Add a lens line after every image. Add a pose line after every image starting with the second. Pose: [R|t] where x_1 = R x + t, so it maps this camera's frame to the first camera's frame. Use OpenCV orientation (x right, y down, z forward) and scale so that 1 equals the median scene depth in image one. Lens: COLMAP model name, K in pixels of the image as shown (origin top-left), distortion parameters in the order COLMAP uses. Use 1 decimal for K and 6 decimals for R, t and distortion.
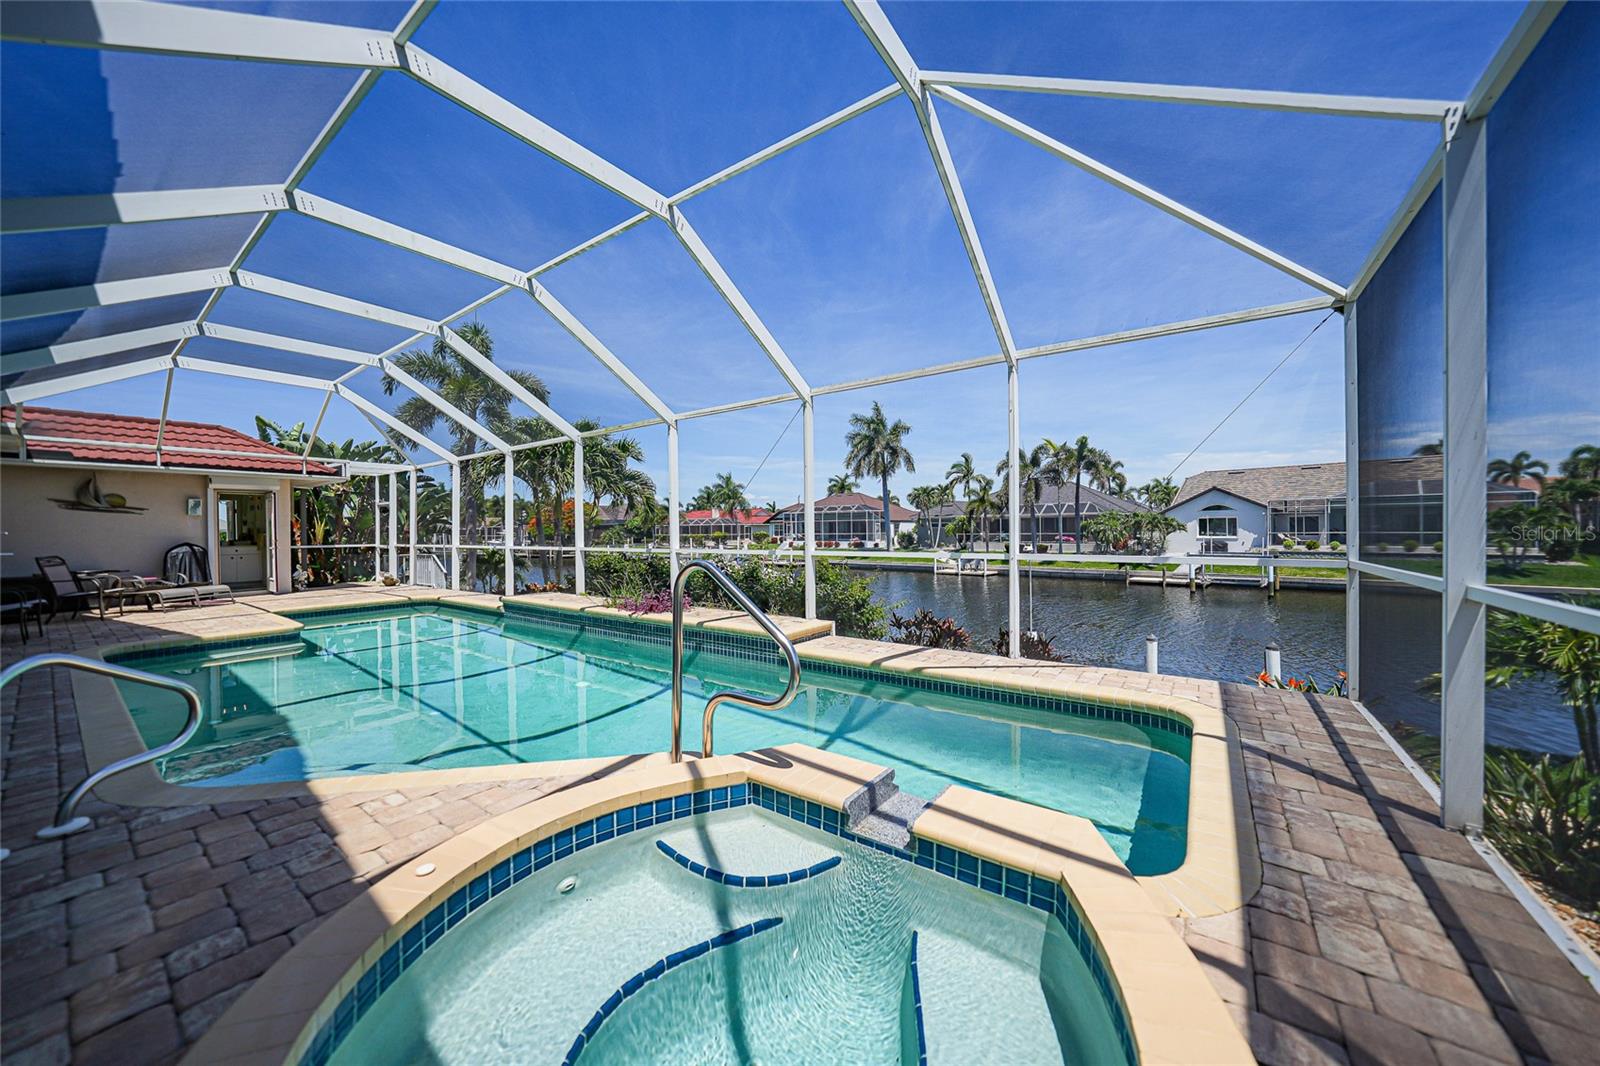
lens RADIAL K [[556.9, 0, 802.1], [0, 556.9, 537.4], [0, 0, 1]] dist [-0.027413, 0.006192]
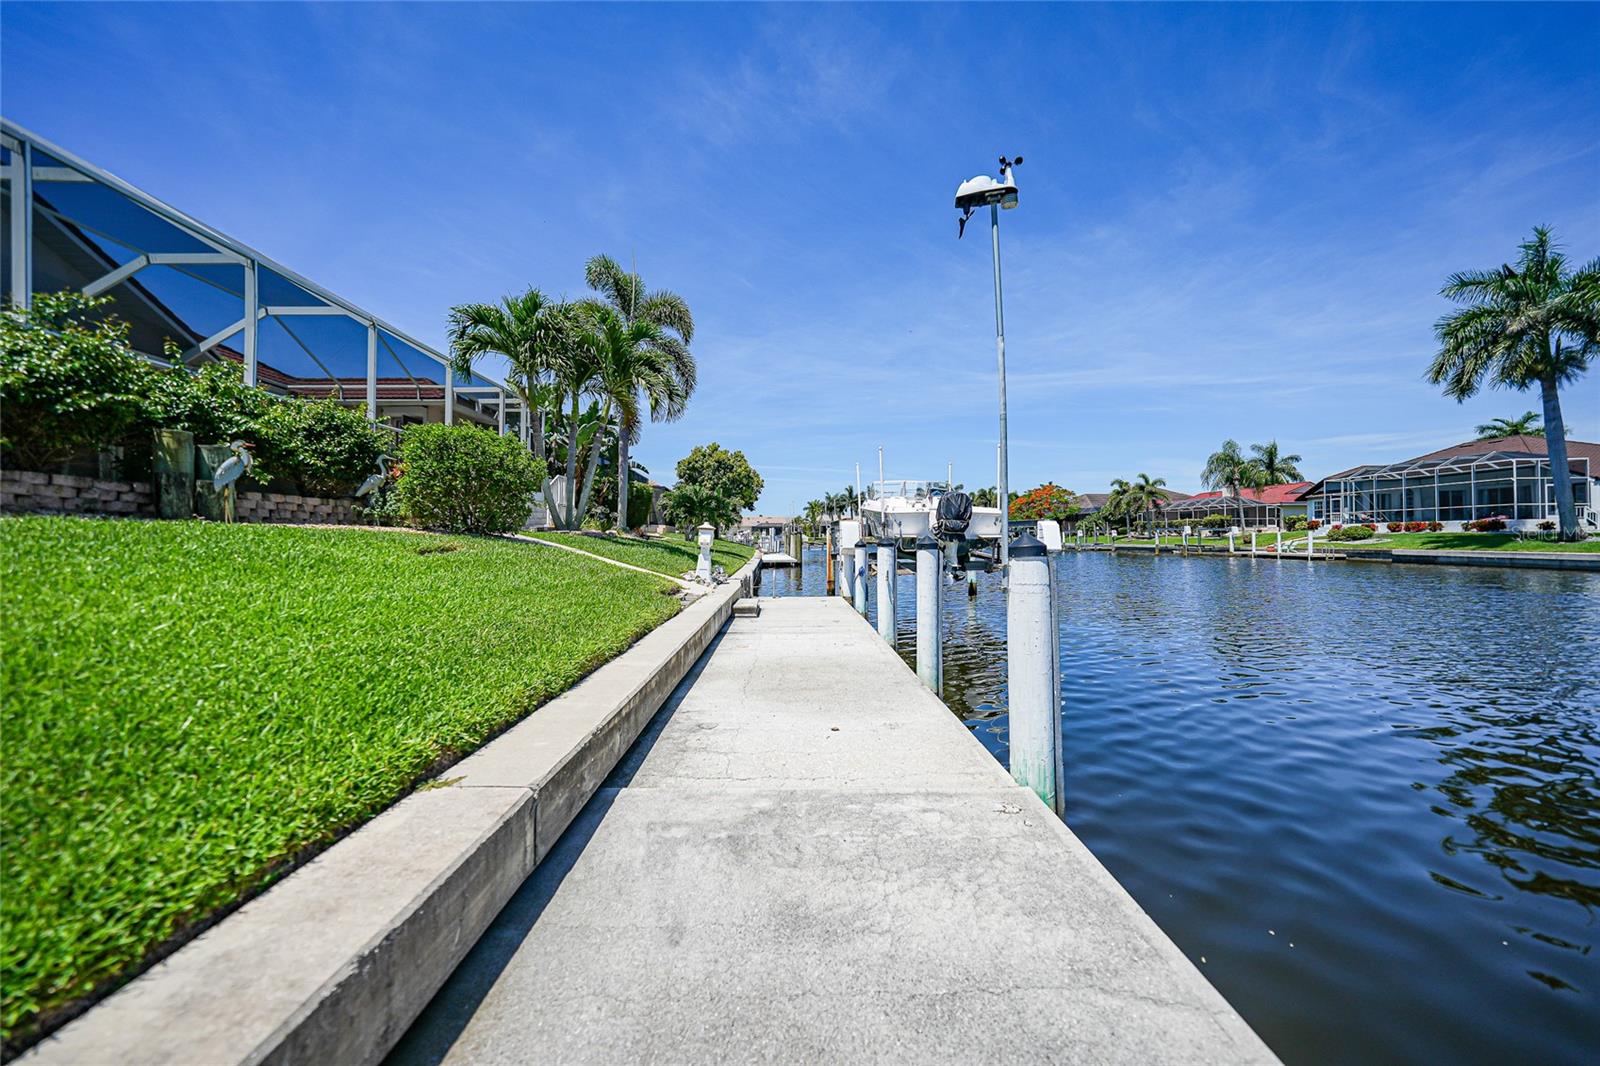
lens RADIAL K [[556.9, 0, 801.0], [0, 556.9, 531.8], [0, 0, 1]] dist [-0.027413, 0.006192]
pose [[0.610511, 0.002901, -0.792002, 0.132261], [-0.016884, 0.999814, -0.009352, 0.042194], [0.791827, 0.019082, 0.610447, 0.206794]]
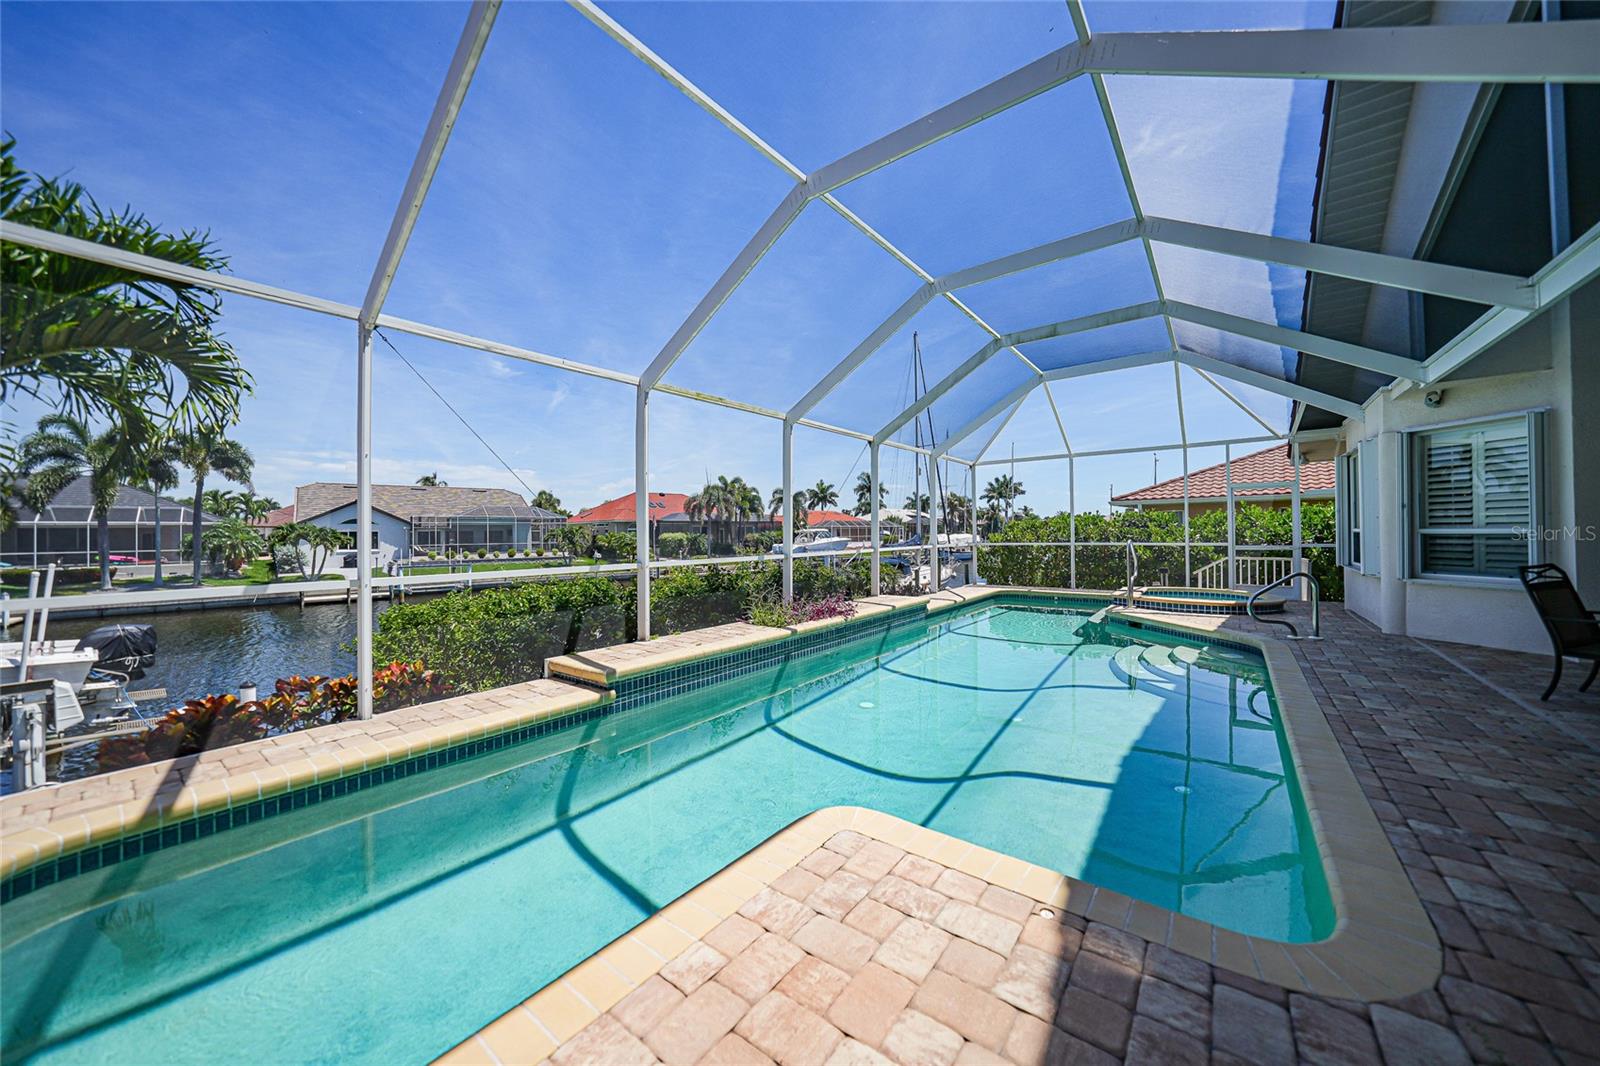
lens RADIAL K [[556.9, 0, 805.1], [0, 556.9, 525.6], [0, 0, 1]] dist [-0.027413, 0.006192]
pose [[0.029399, 0.022950, 0.999304, -0.178807], [0.025323, 0.999398, -0.023697, -0.001213], [-0.999247, 0.026003, 0.028800, 0.137130]]
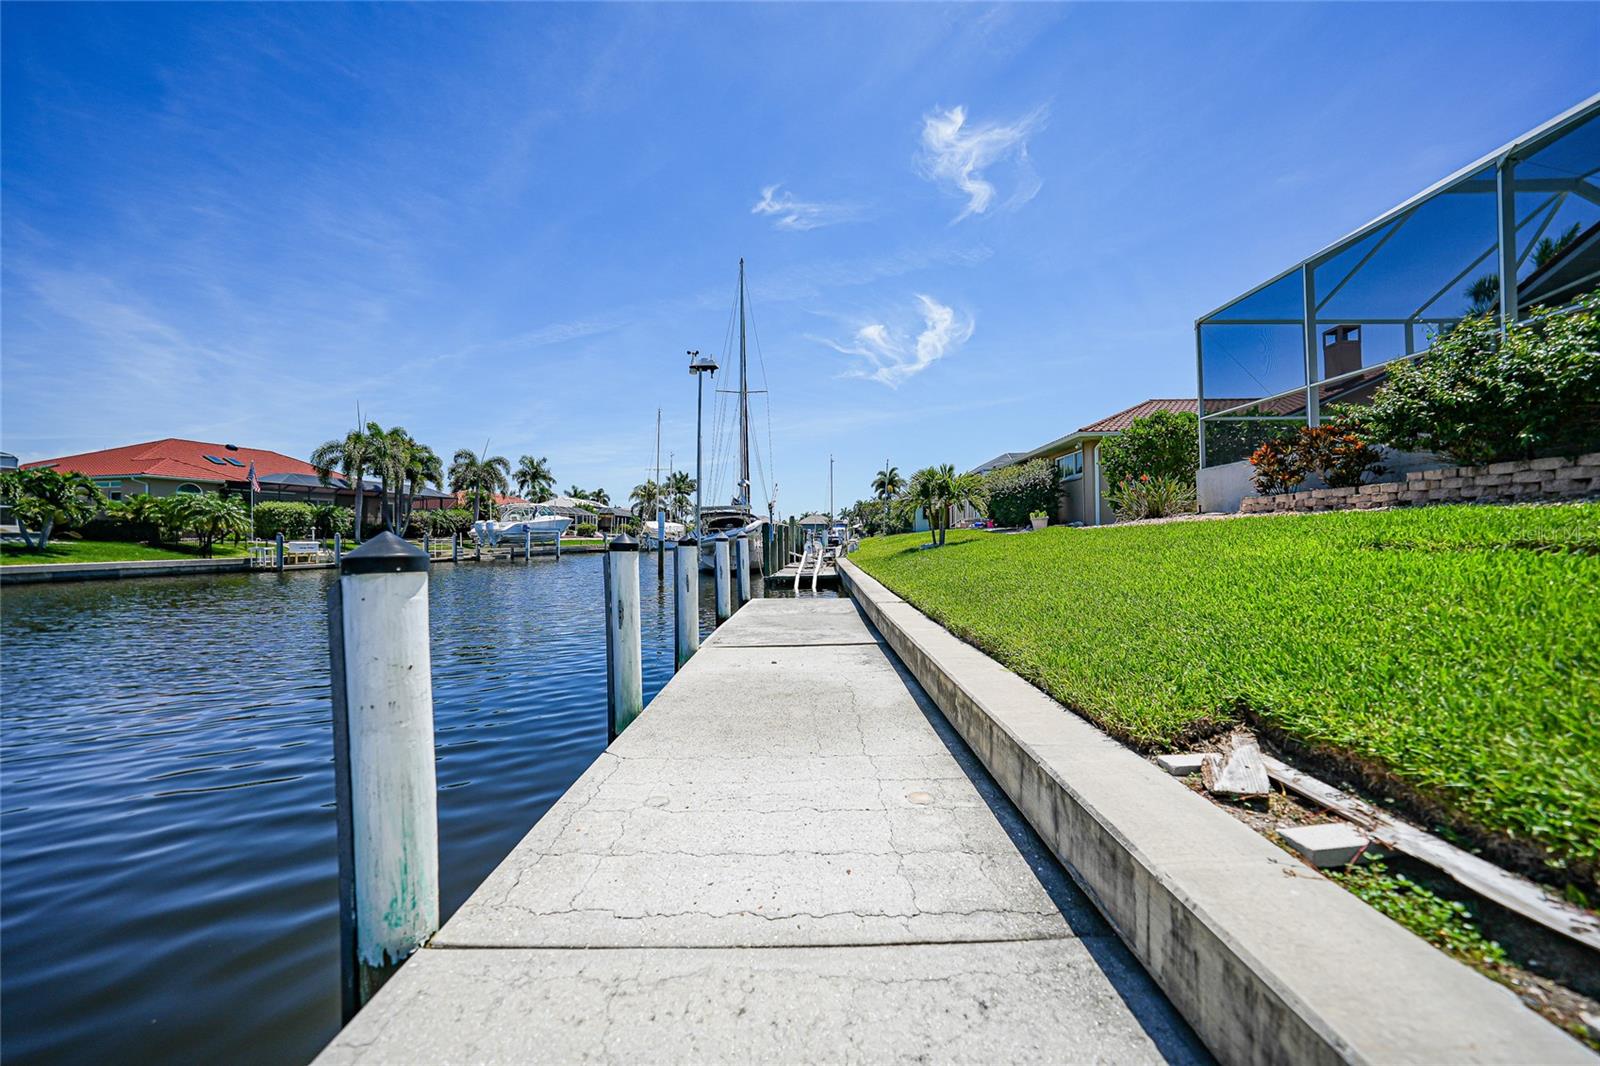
lens RADIAL K [[556.9, 0, 808.4], [0, 556.9, 529.9], [0, 0, 1]] dist [-0.027413, 0.006192]
pose [[-0.584289, 0.025650, 0.811141, -0.006690], [0.027439, 0.999553, -0.011843, 0.041749], [-0.811082, 0.015337, -0.584731, 0.302857]]
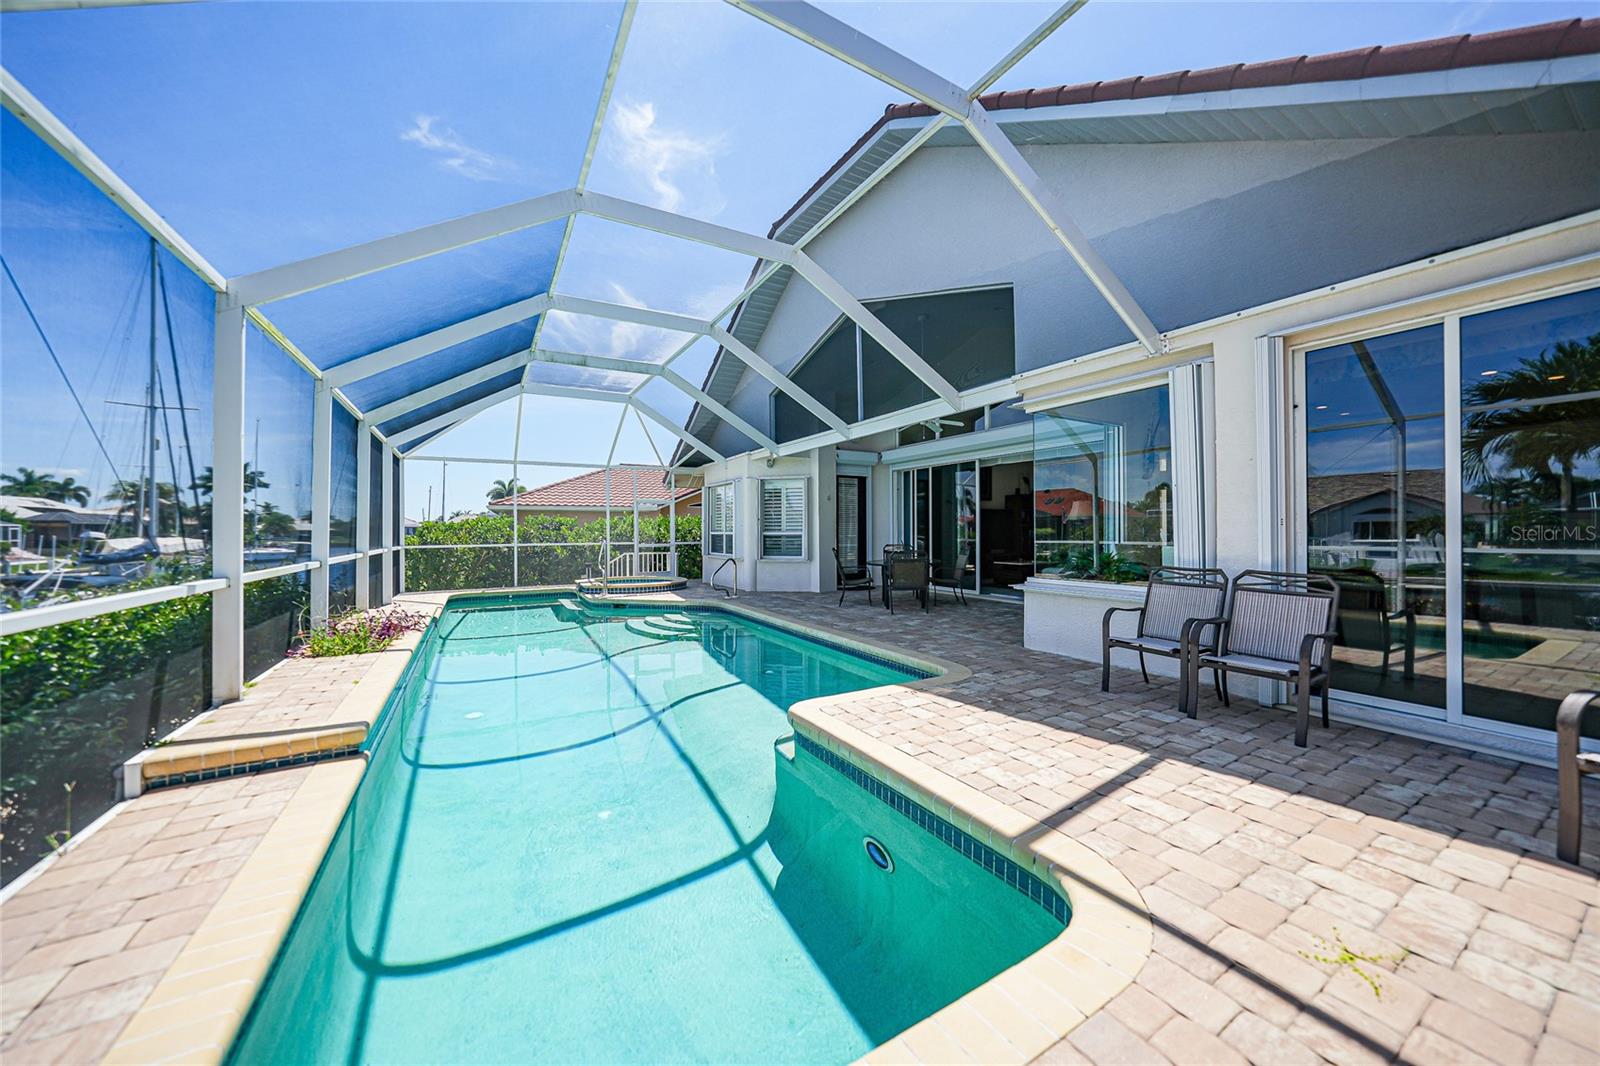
lens RADIAL K [[556.9, 0, 801.4], [0, 556.9, 531.4], [0, 0, 1]] dist [-0.027413, 0.006192]
pose [[-0.911140, 0.013821, 0.411864, -0.163894], [0.020161, 0.999736, 0.011052, -0.002348], [-0.411603, 0.018373, -0.911178, 0.199116]]
